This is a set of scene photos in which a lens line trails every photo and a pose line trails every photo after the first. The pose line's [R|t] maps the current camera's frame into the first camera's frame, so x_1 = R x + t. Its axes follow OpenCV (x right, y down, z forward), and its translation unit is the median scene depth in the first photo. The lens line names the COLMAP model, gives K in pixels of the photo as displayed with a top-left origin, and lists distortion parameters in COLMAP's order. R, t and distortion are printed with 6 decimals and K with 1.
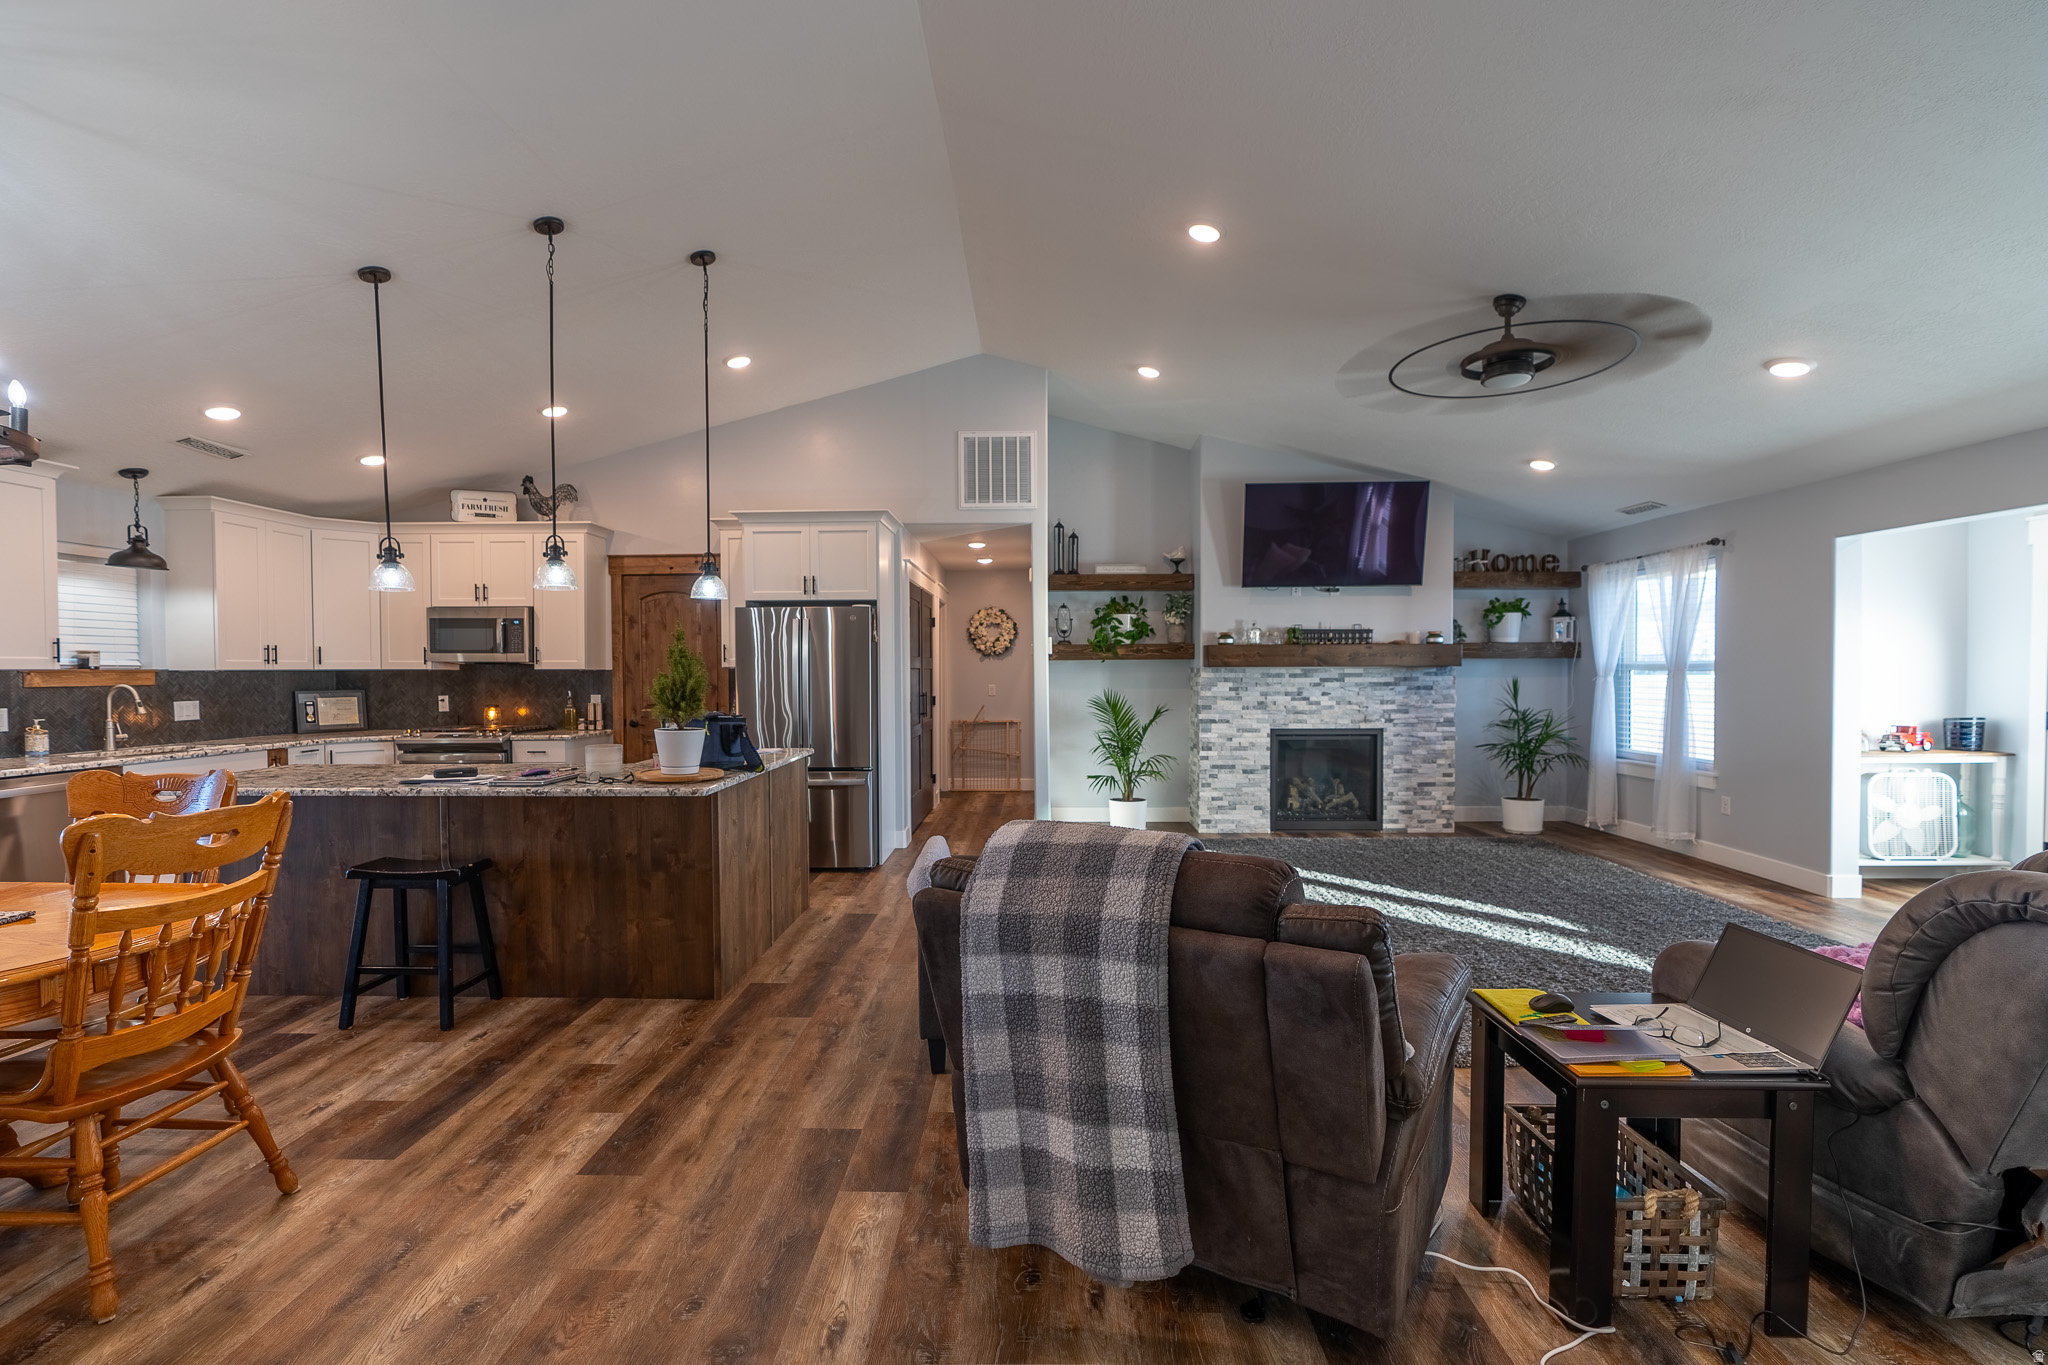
lens RADIAL K [[929.4, 0, 1012.7], [0, 929.4, 689.9], [0, 0, 1]] dist [-0.010216, 0.004028]
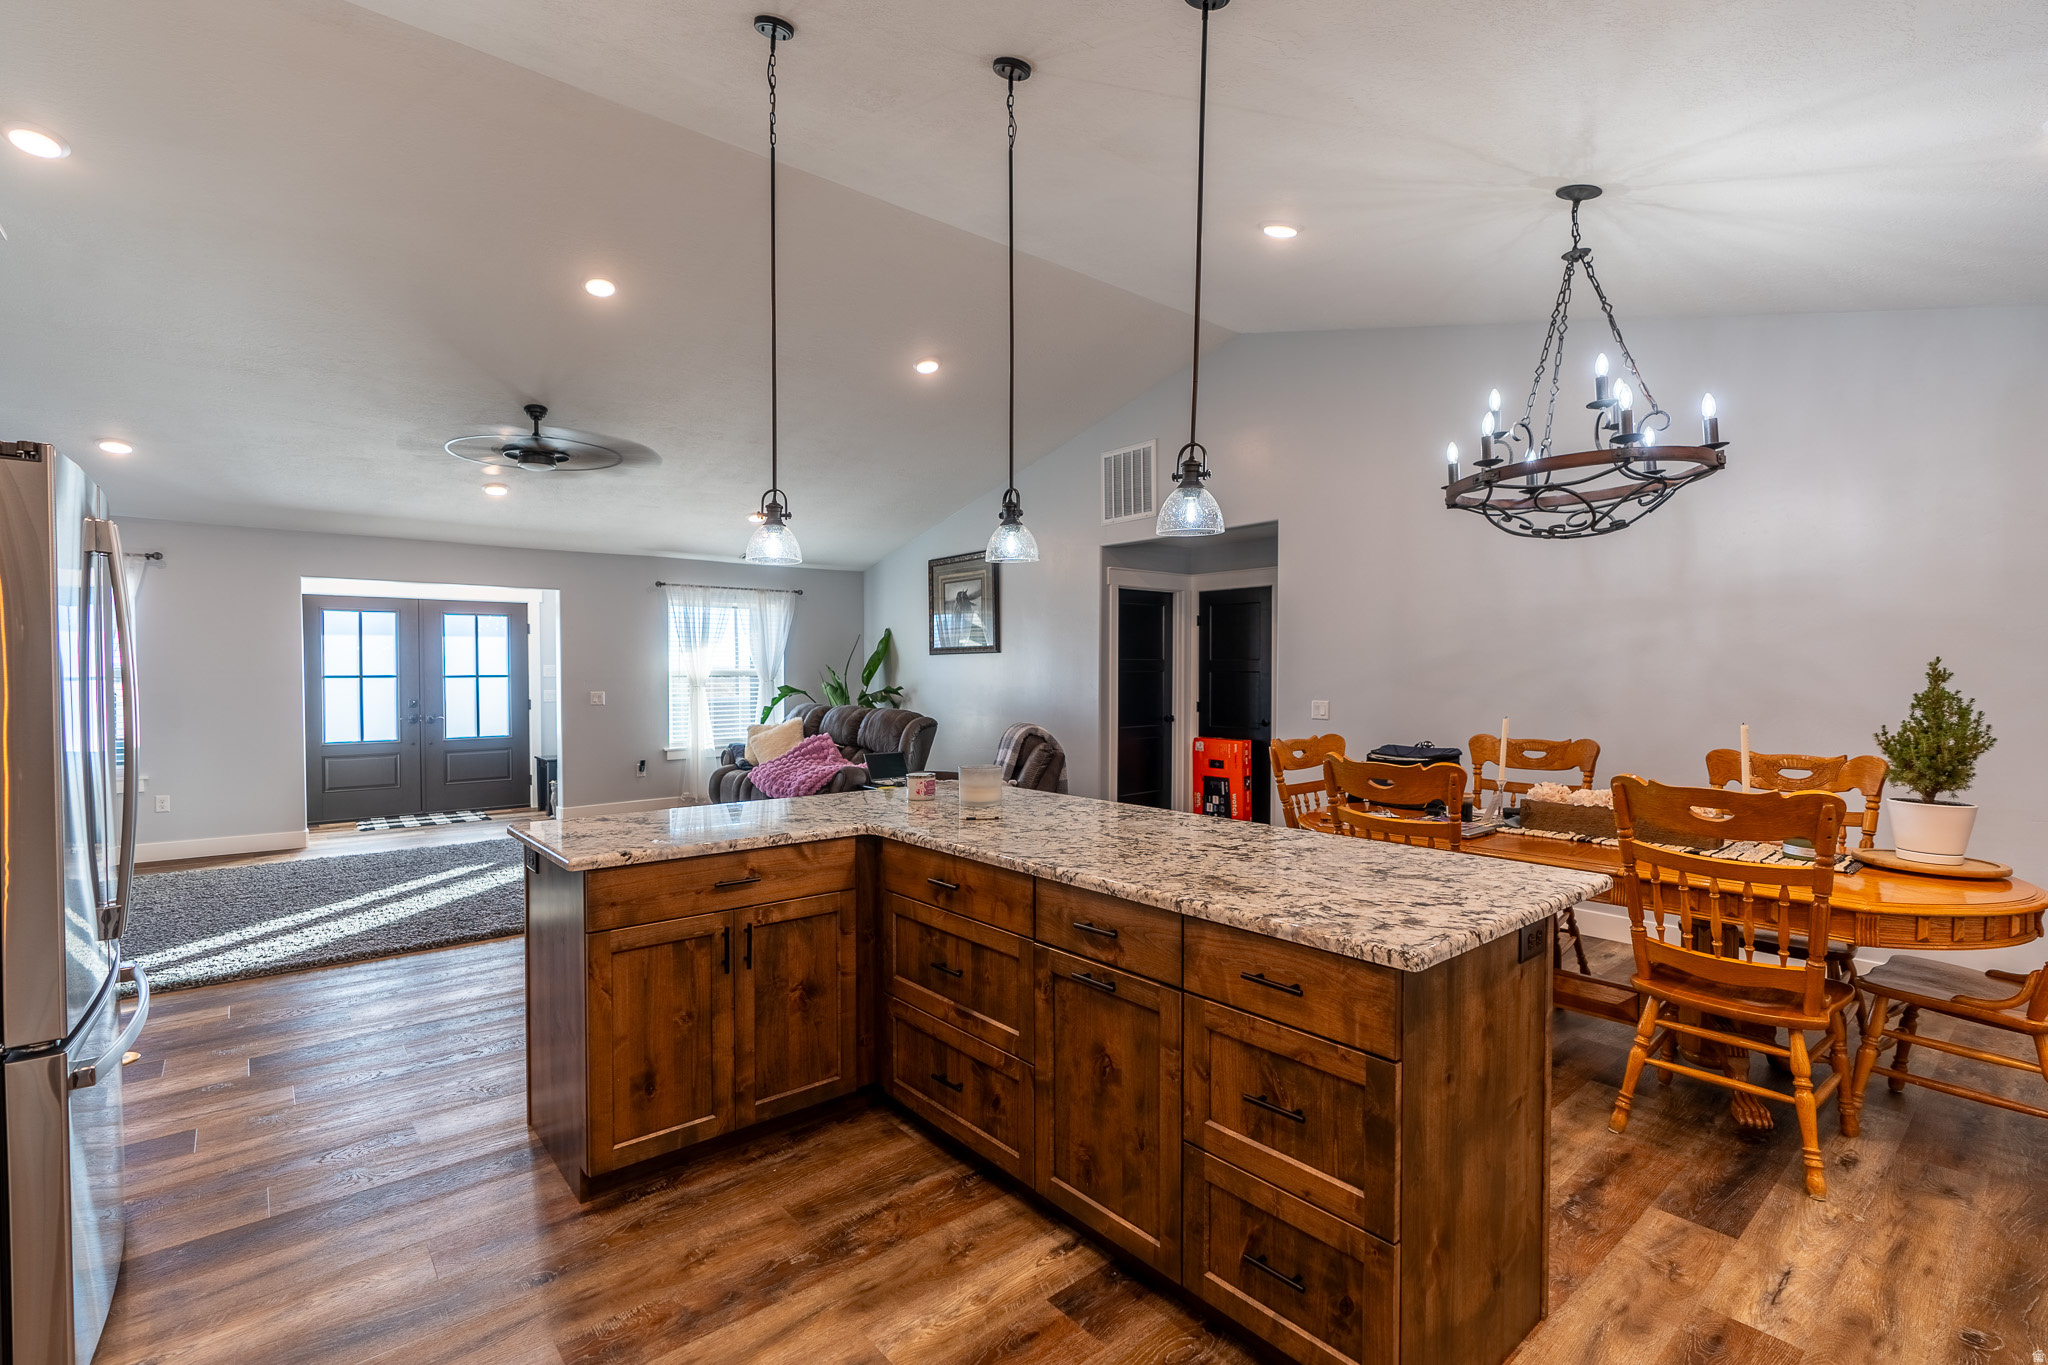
lens RADIAL K [[929.4, 0, 1007.3], [0, 929.4, 689.4], [0, 0, 1]] dist [-0.010216, 0.004028]
pose [[-0.658719, -0.011314, 0.752304, -0.603857], [0.023089, 0.999112, 0.035243, -0.020383], [-0.752035, 0.040585, -0.657873, 0.866086]]
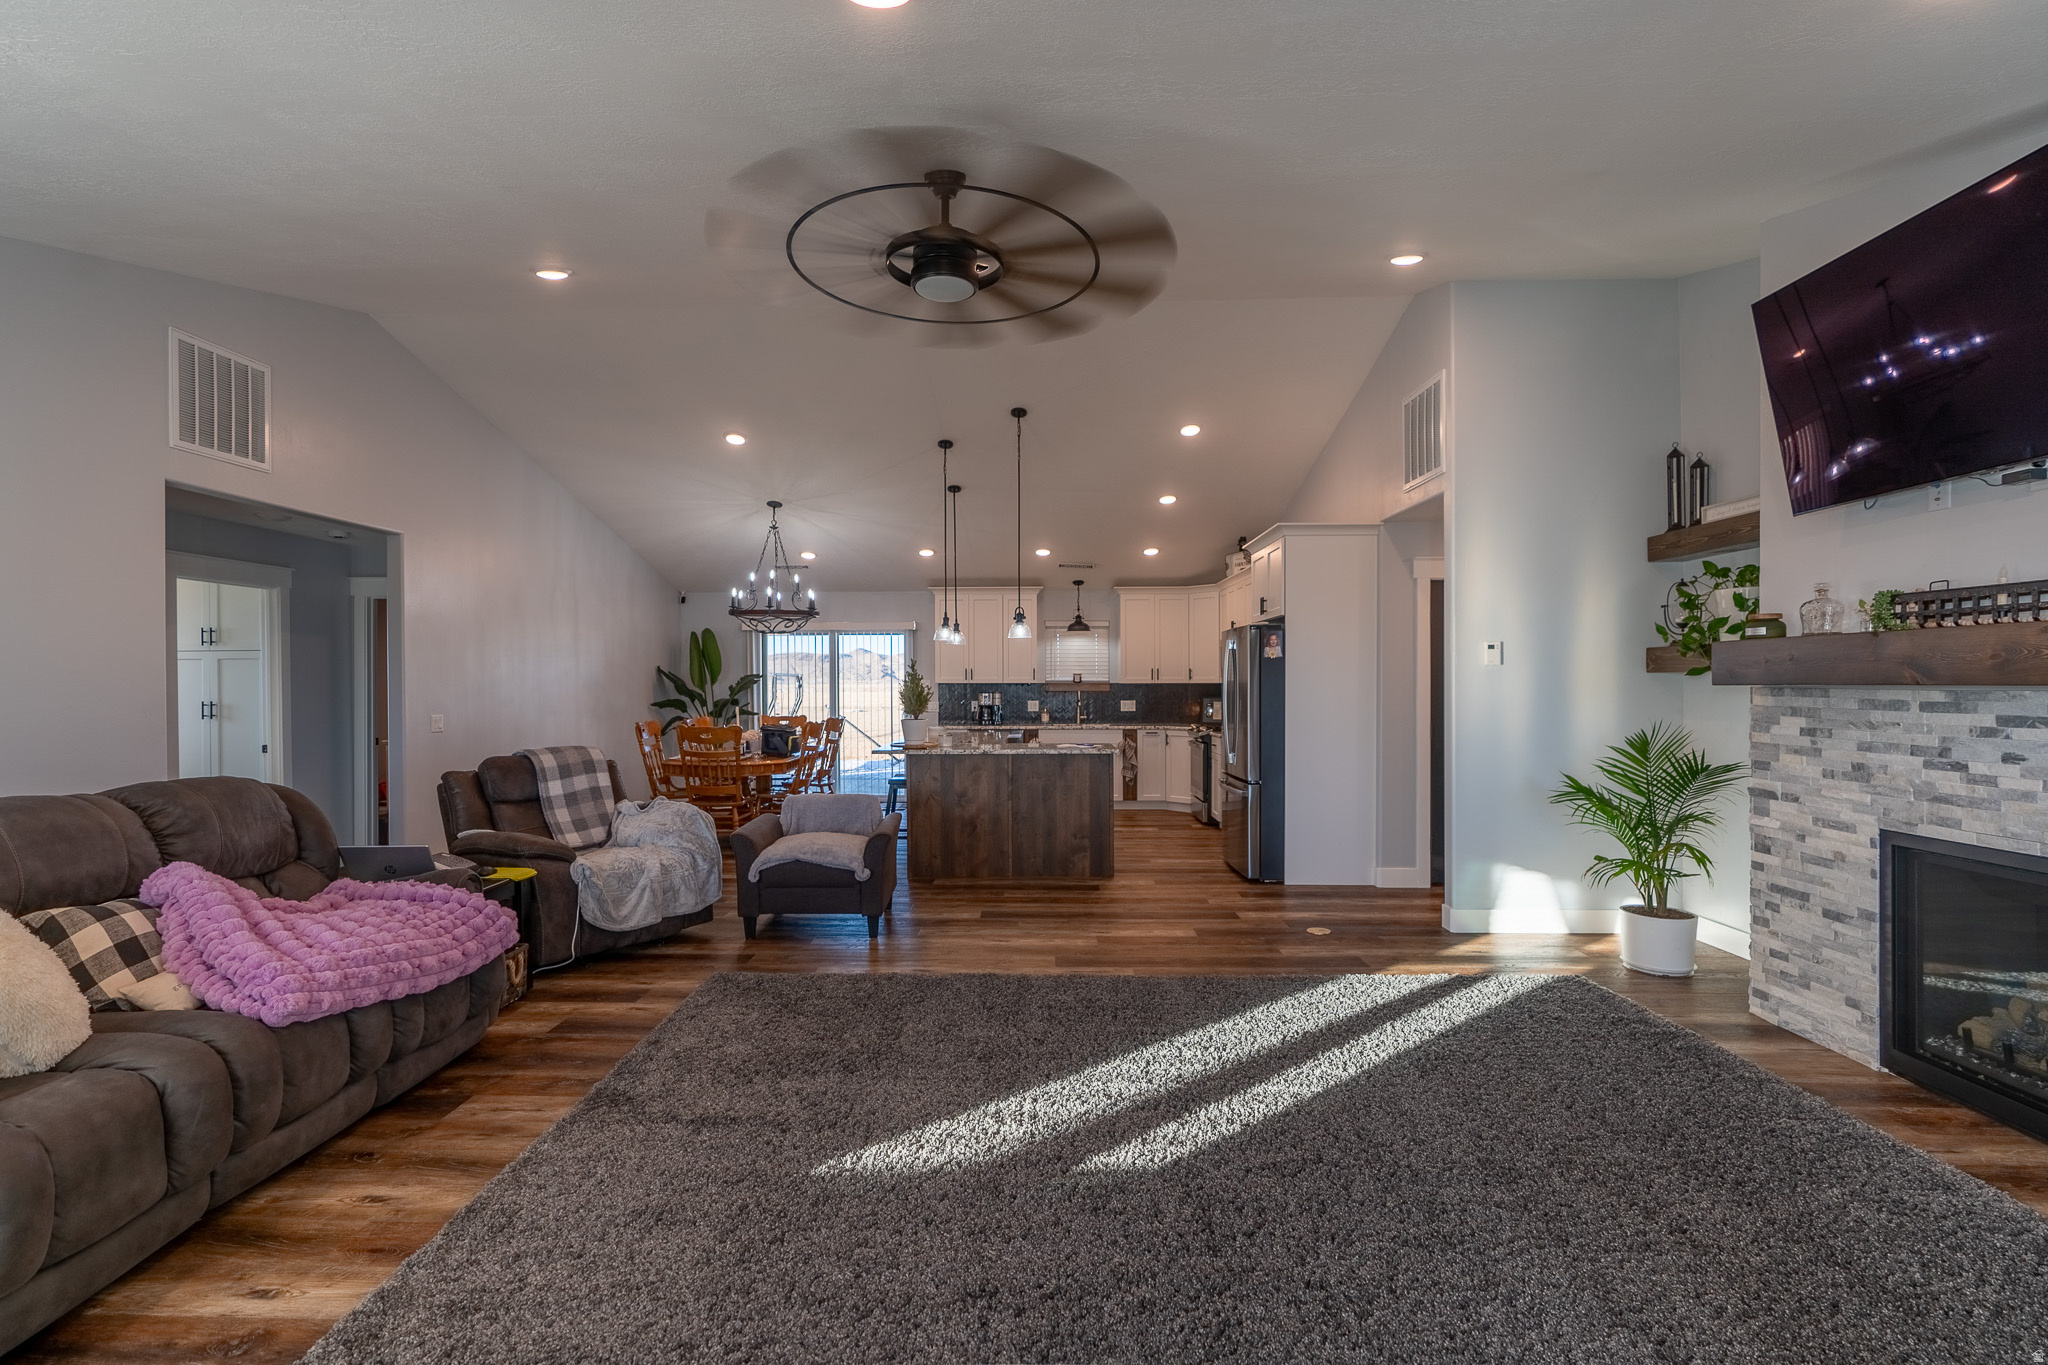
lens RADIAL K [[929.4, 0, 1013.3], [0, 929.4, 689.4], [0, 0, 1]] dist [-0.010216, 0.004028]
pose [[0.001854, 0.011061, -0.999937, 0.772155], [-0.021034, 0.999718, 0.011019, -0.020833], [0.999777, 0.021013, 0.002086, 0.654143]]
